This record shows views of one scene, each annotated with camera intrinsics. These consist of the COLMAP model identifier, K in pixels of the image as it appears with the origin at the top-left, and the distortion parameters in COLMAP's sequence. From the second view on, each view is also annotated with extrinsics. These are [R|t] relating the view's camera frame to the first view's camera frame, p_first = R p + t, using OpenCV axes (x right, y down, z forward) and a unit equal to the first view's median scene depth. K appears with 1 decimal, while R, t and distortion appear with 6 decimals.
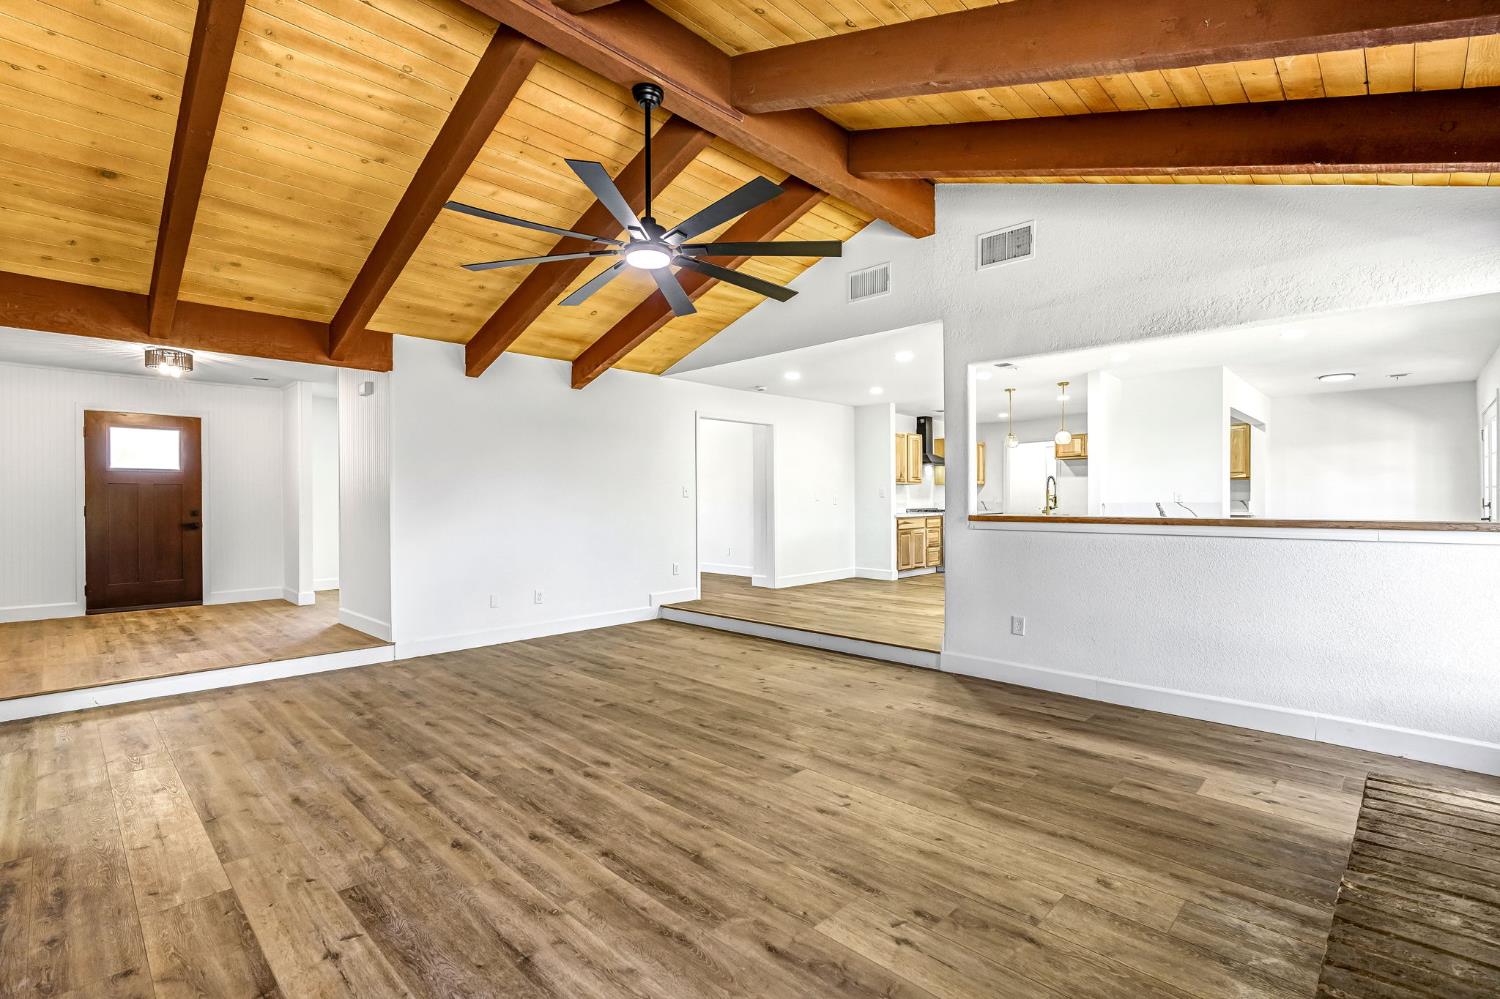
lens RADIAL K [[685.5, 0, 768.7], [0, 685.5, 501.1], [0, 0, 1]] dist [-0.005924, 0.002196]
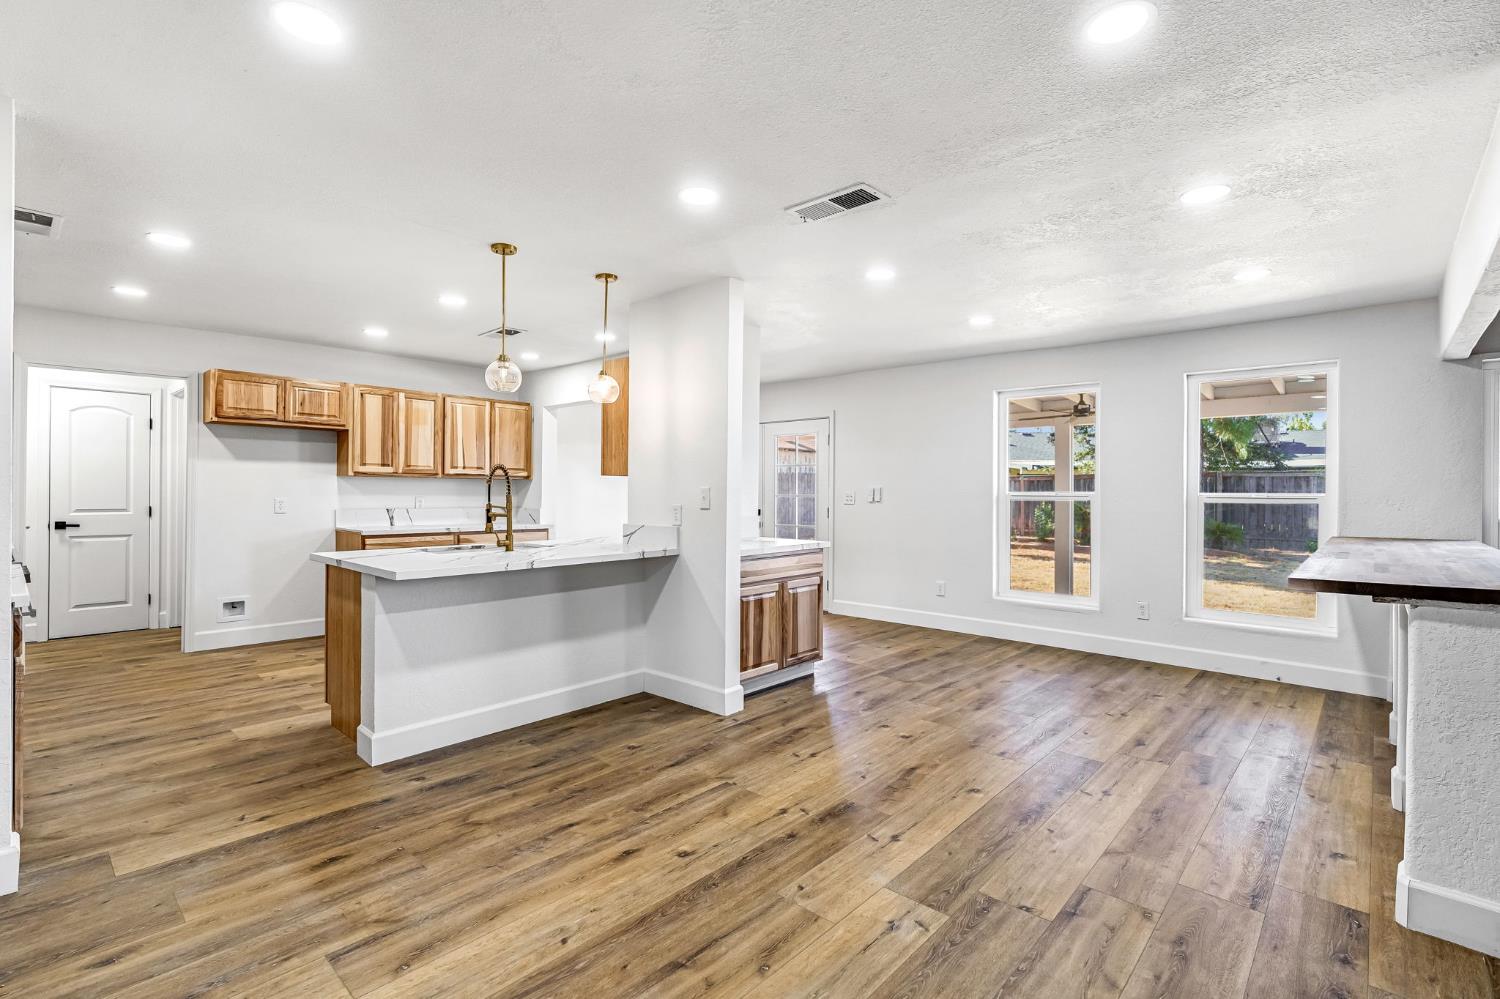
lens RADIAL K [[685.5, 0, 748.1], [0, 685.5, 490.7], [0, 0, 1]] dist [-0.005924, 0.002196]
pose [[-0.012997, 0.008013, 0.999883, -0.121021], [-0.003890, 0.999960, -0.008065, -0.036374], [-0.999908, -0.003994, -0.012965, 1.975307]]
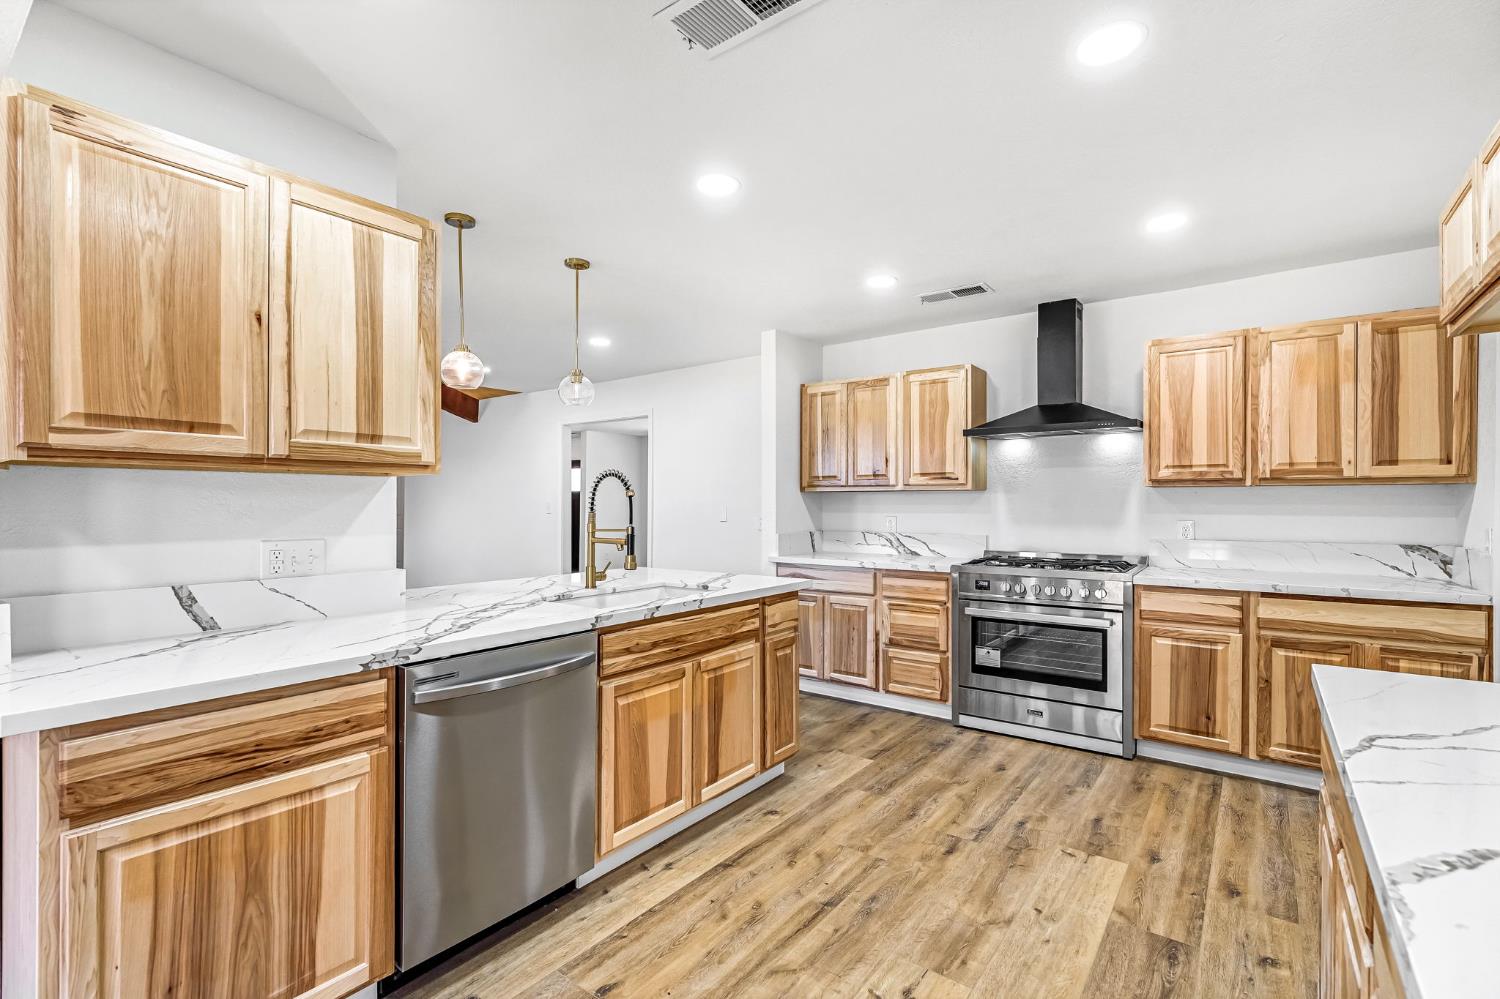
lens RADIAL K [[685.5, 0, 745.8], [0, 685.5, 503.3], [0, 0, 1]] dist [-0.005924, 0.002196]
pose [[0.103664, 0.006572, -0.994591, 1.753702], [-0.003644, 0.999974, 0.006228, -0.054203], [0.994606, 0.002979, 0.103685, 2.424689]]
